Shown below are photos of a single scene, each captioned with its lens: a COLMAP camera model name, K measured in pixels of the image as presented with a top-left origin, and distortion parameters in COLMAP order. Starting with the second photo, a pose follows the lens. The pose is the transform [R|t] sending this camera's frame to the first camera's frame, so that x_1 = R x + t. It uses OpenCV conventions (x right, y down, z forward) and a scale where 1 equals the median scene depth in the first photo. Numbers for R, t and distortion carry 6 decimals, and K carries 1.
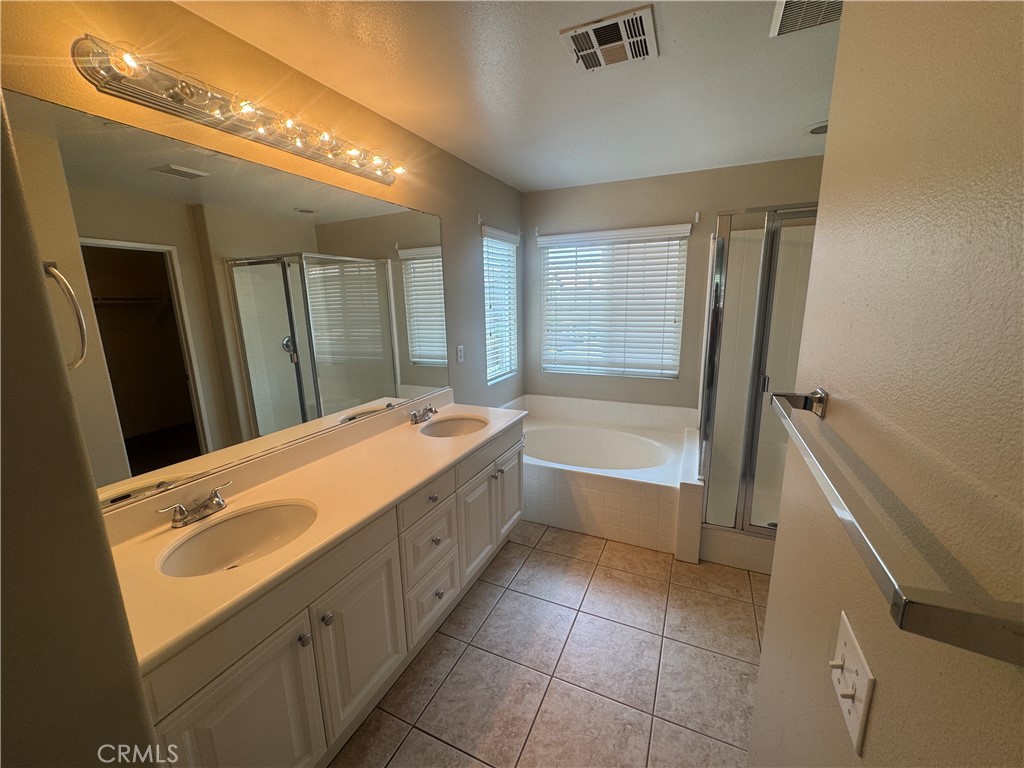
lens RADIAL K [[409.5, 0, 516.4], [0, 409.5, 383.1], [0, 0, 1]] dist [-0.001511, 0.000216]
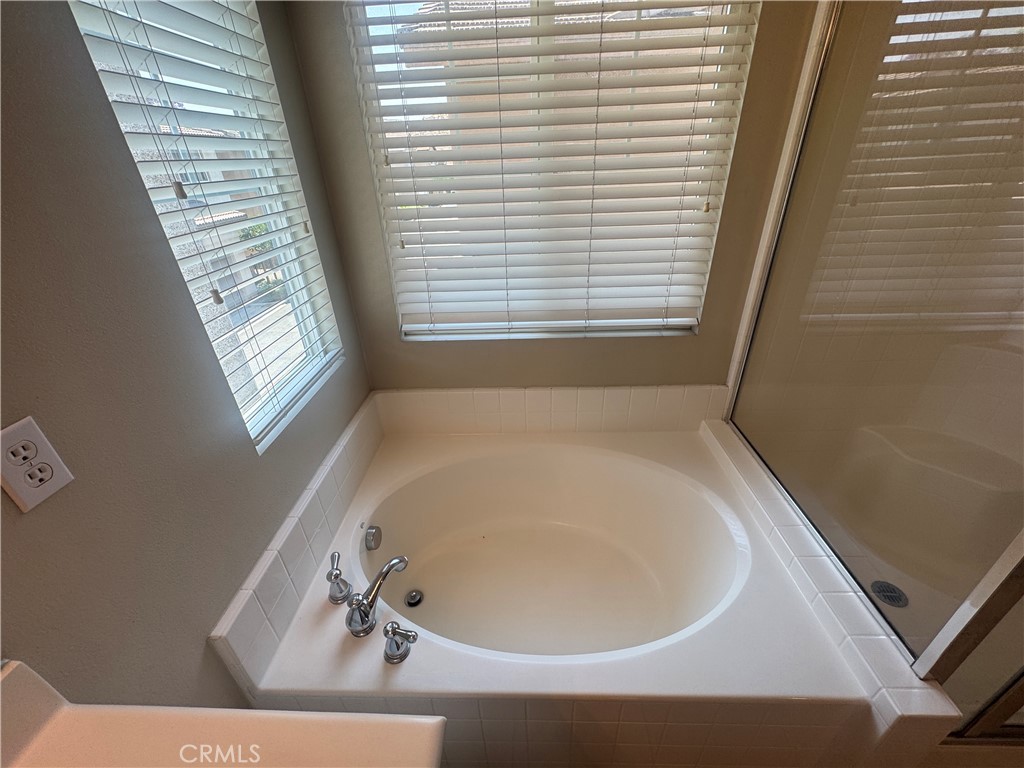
lens RADIAL K [[409.5, 0, 507.1], [0, 409.5, 388.3], [0, 0, 1]] dist [-0.001511, 0.000216]
pose [[0.925921, -0.194471, 0.323809, 0.014621], [0.095883, 0.950209, 0.296496, -0.108966], [-0.365346, -0.243484, 0.898464, 0.592689]]
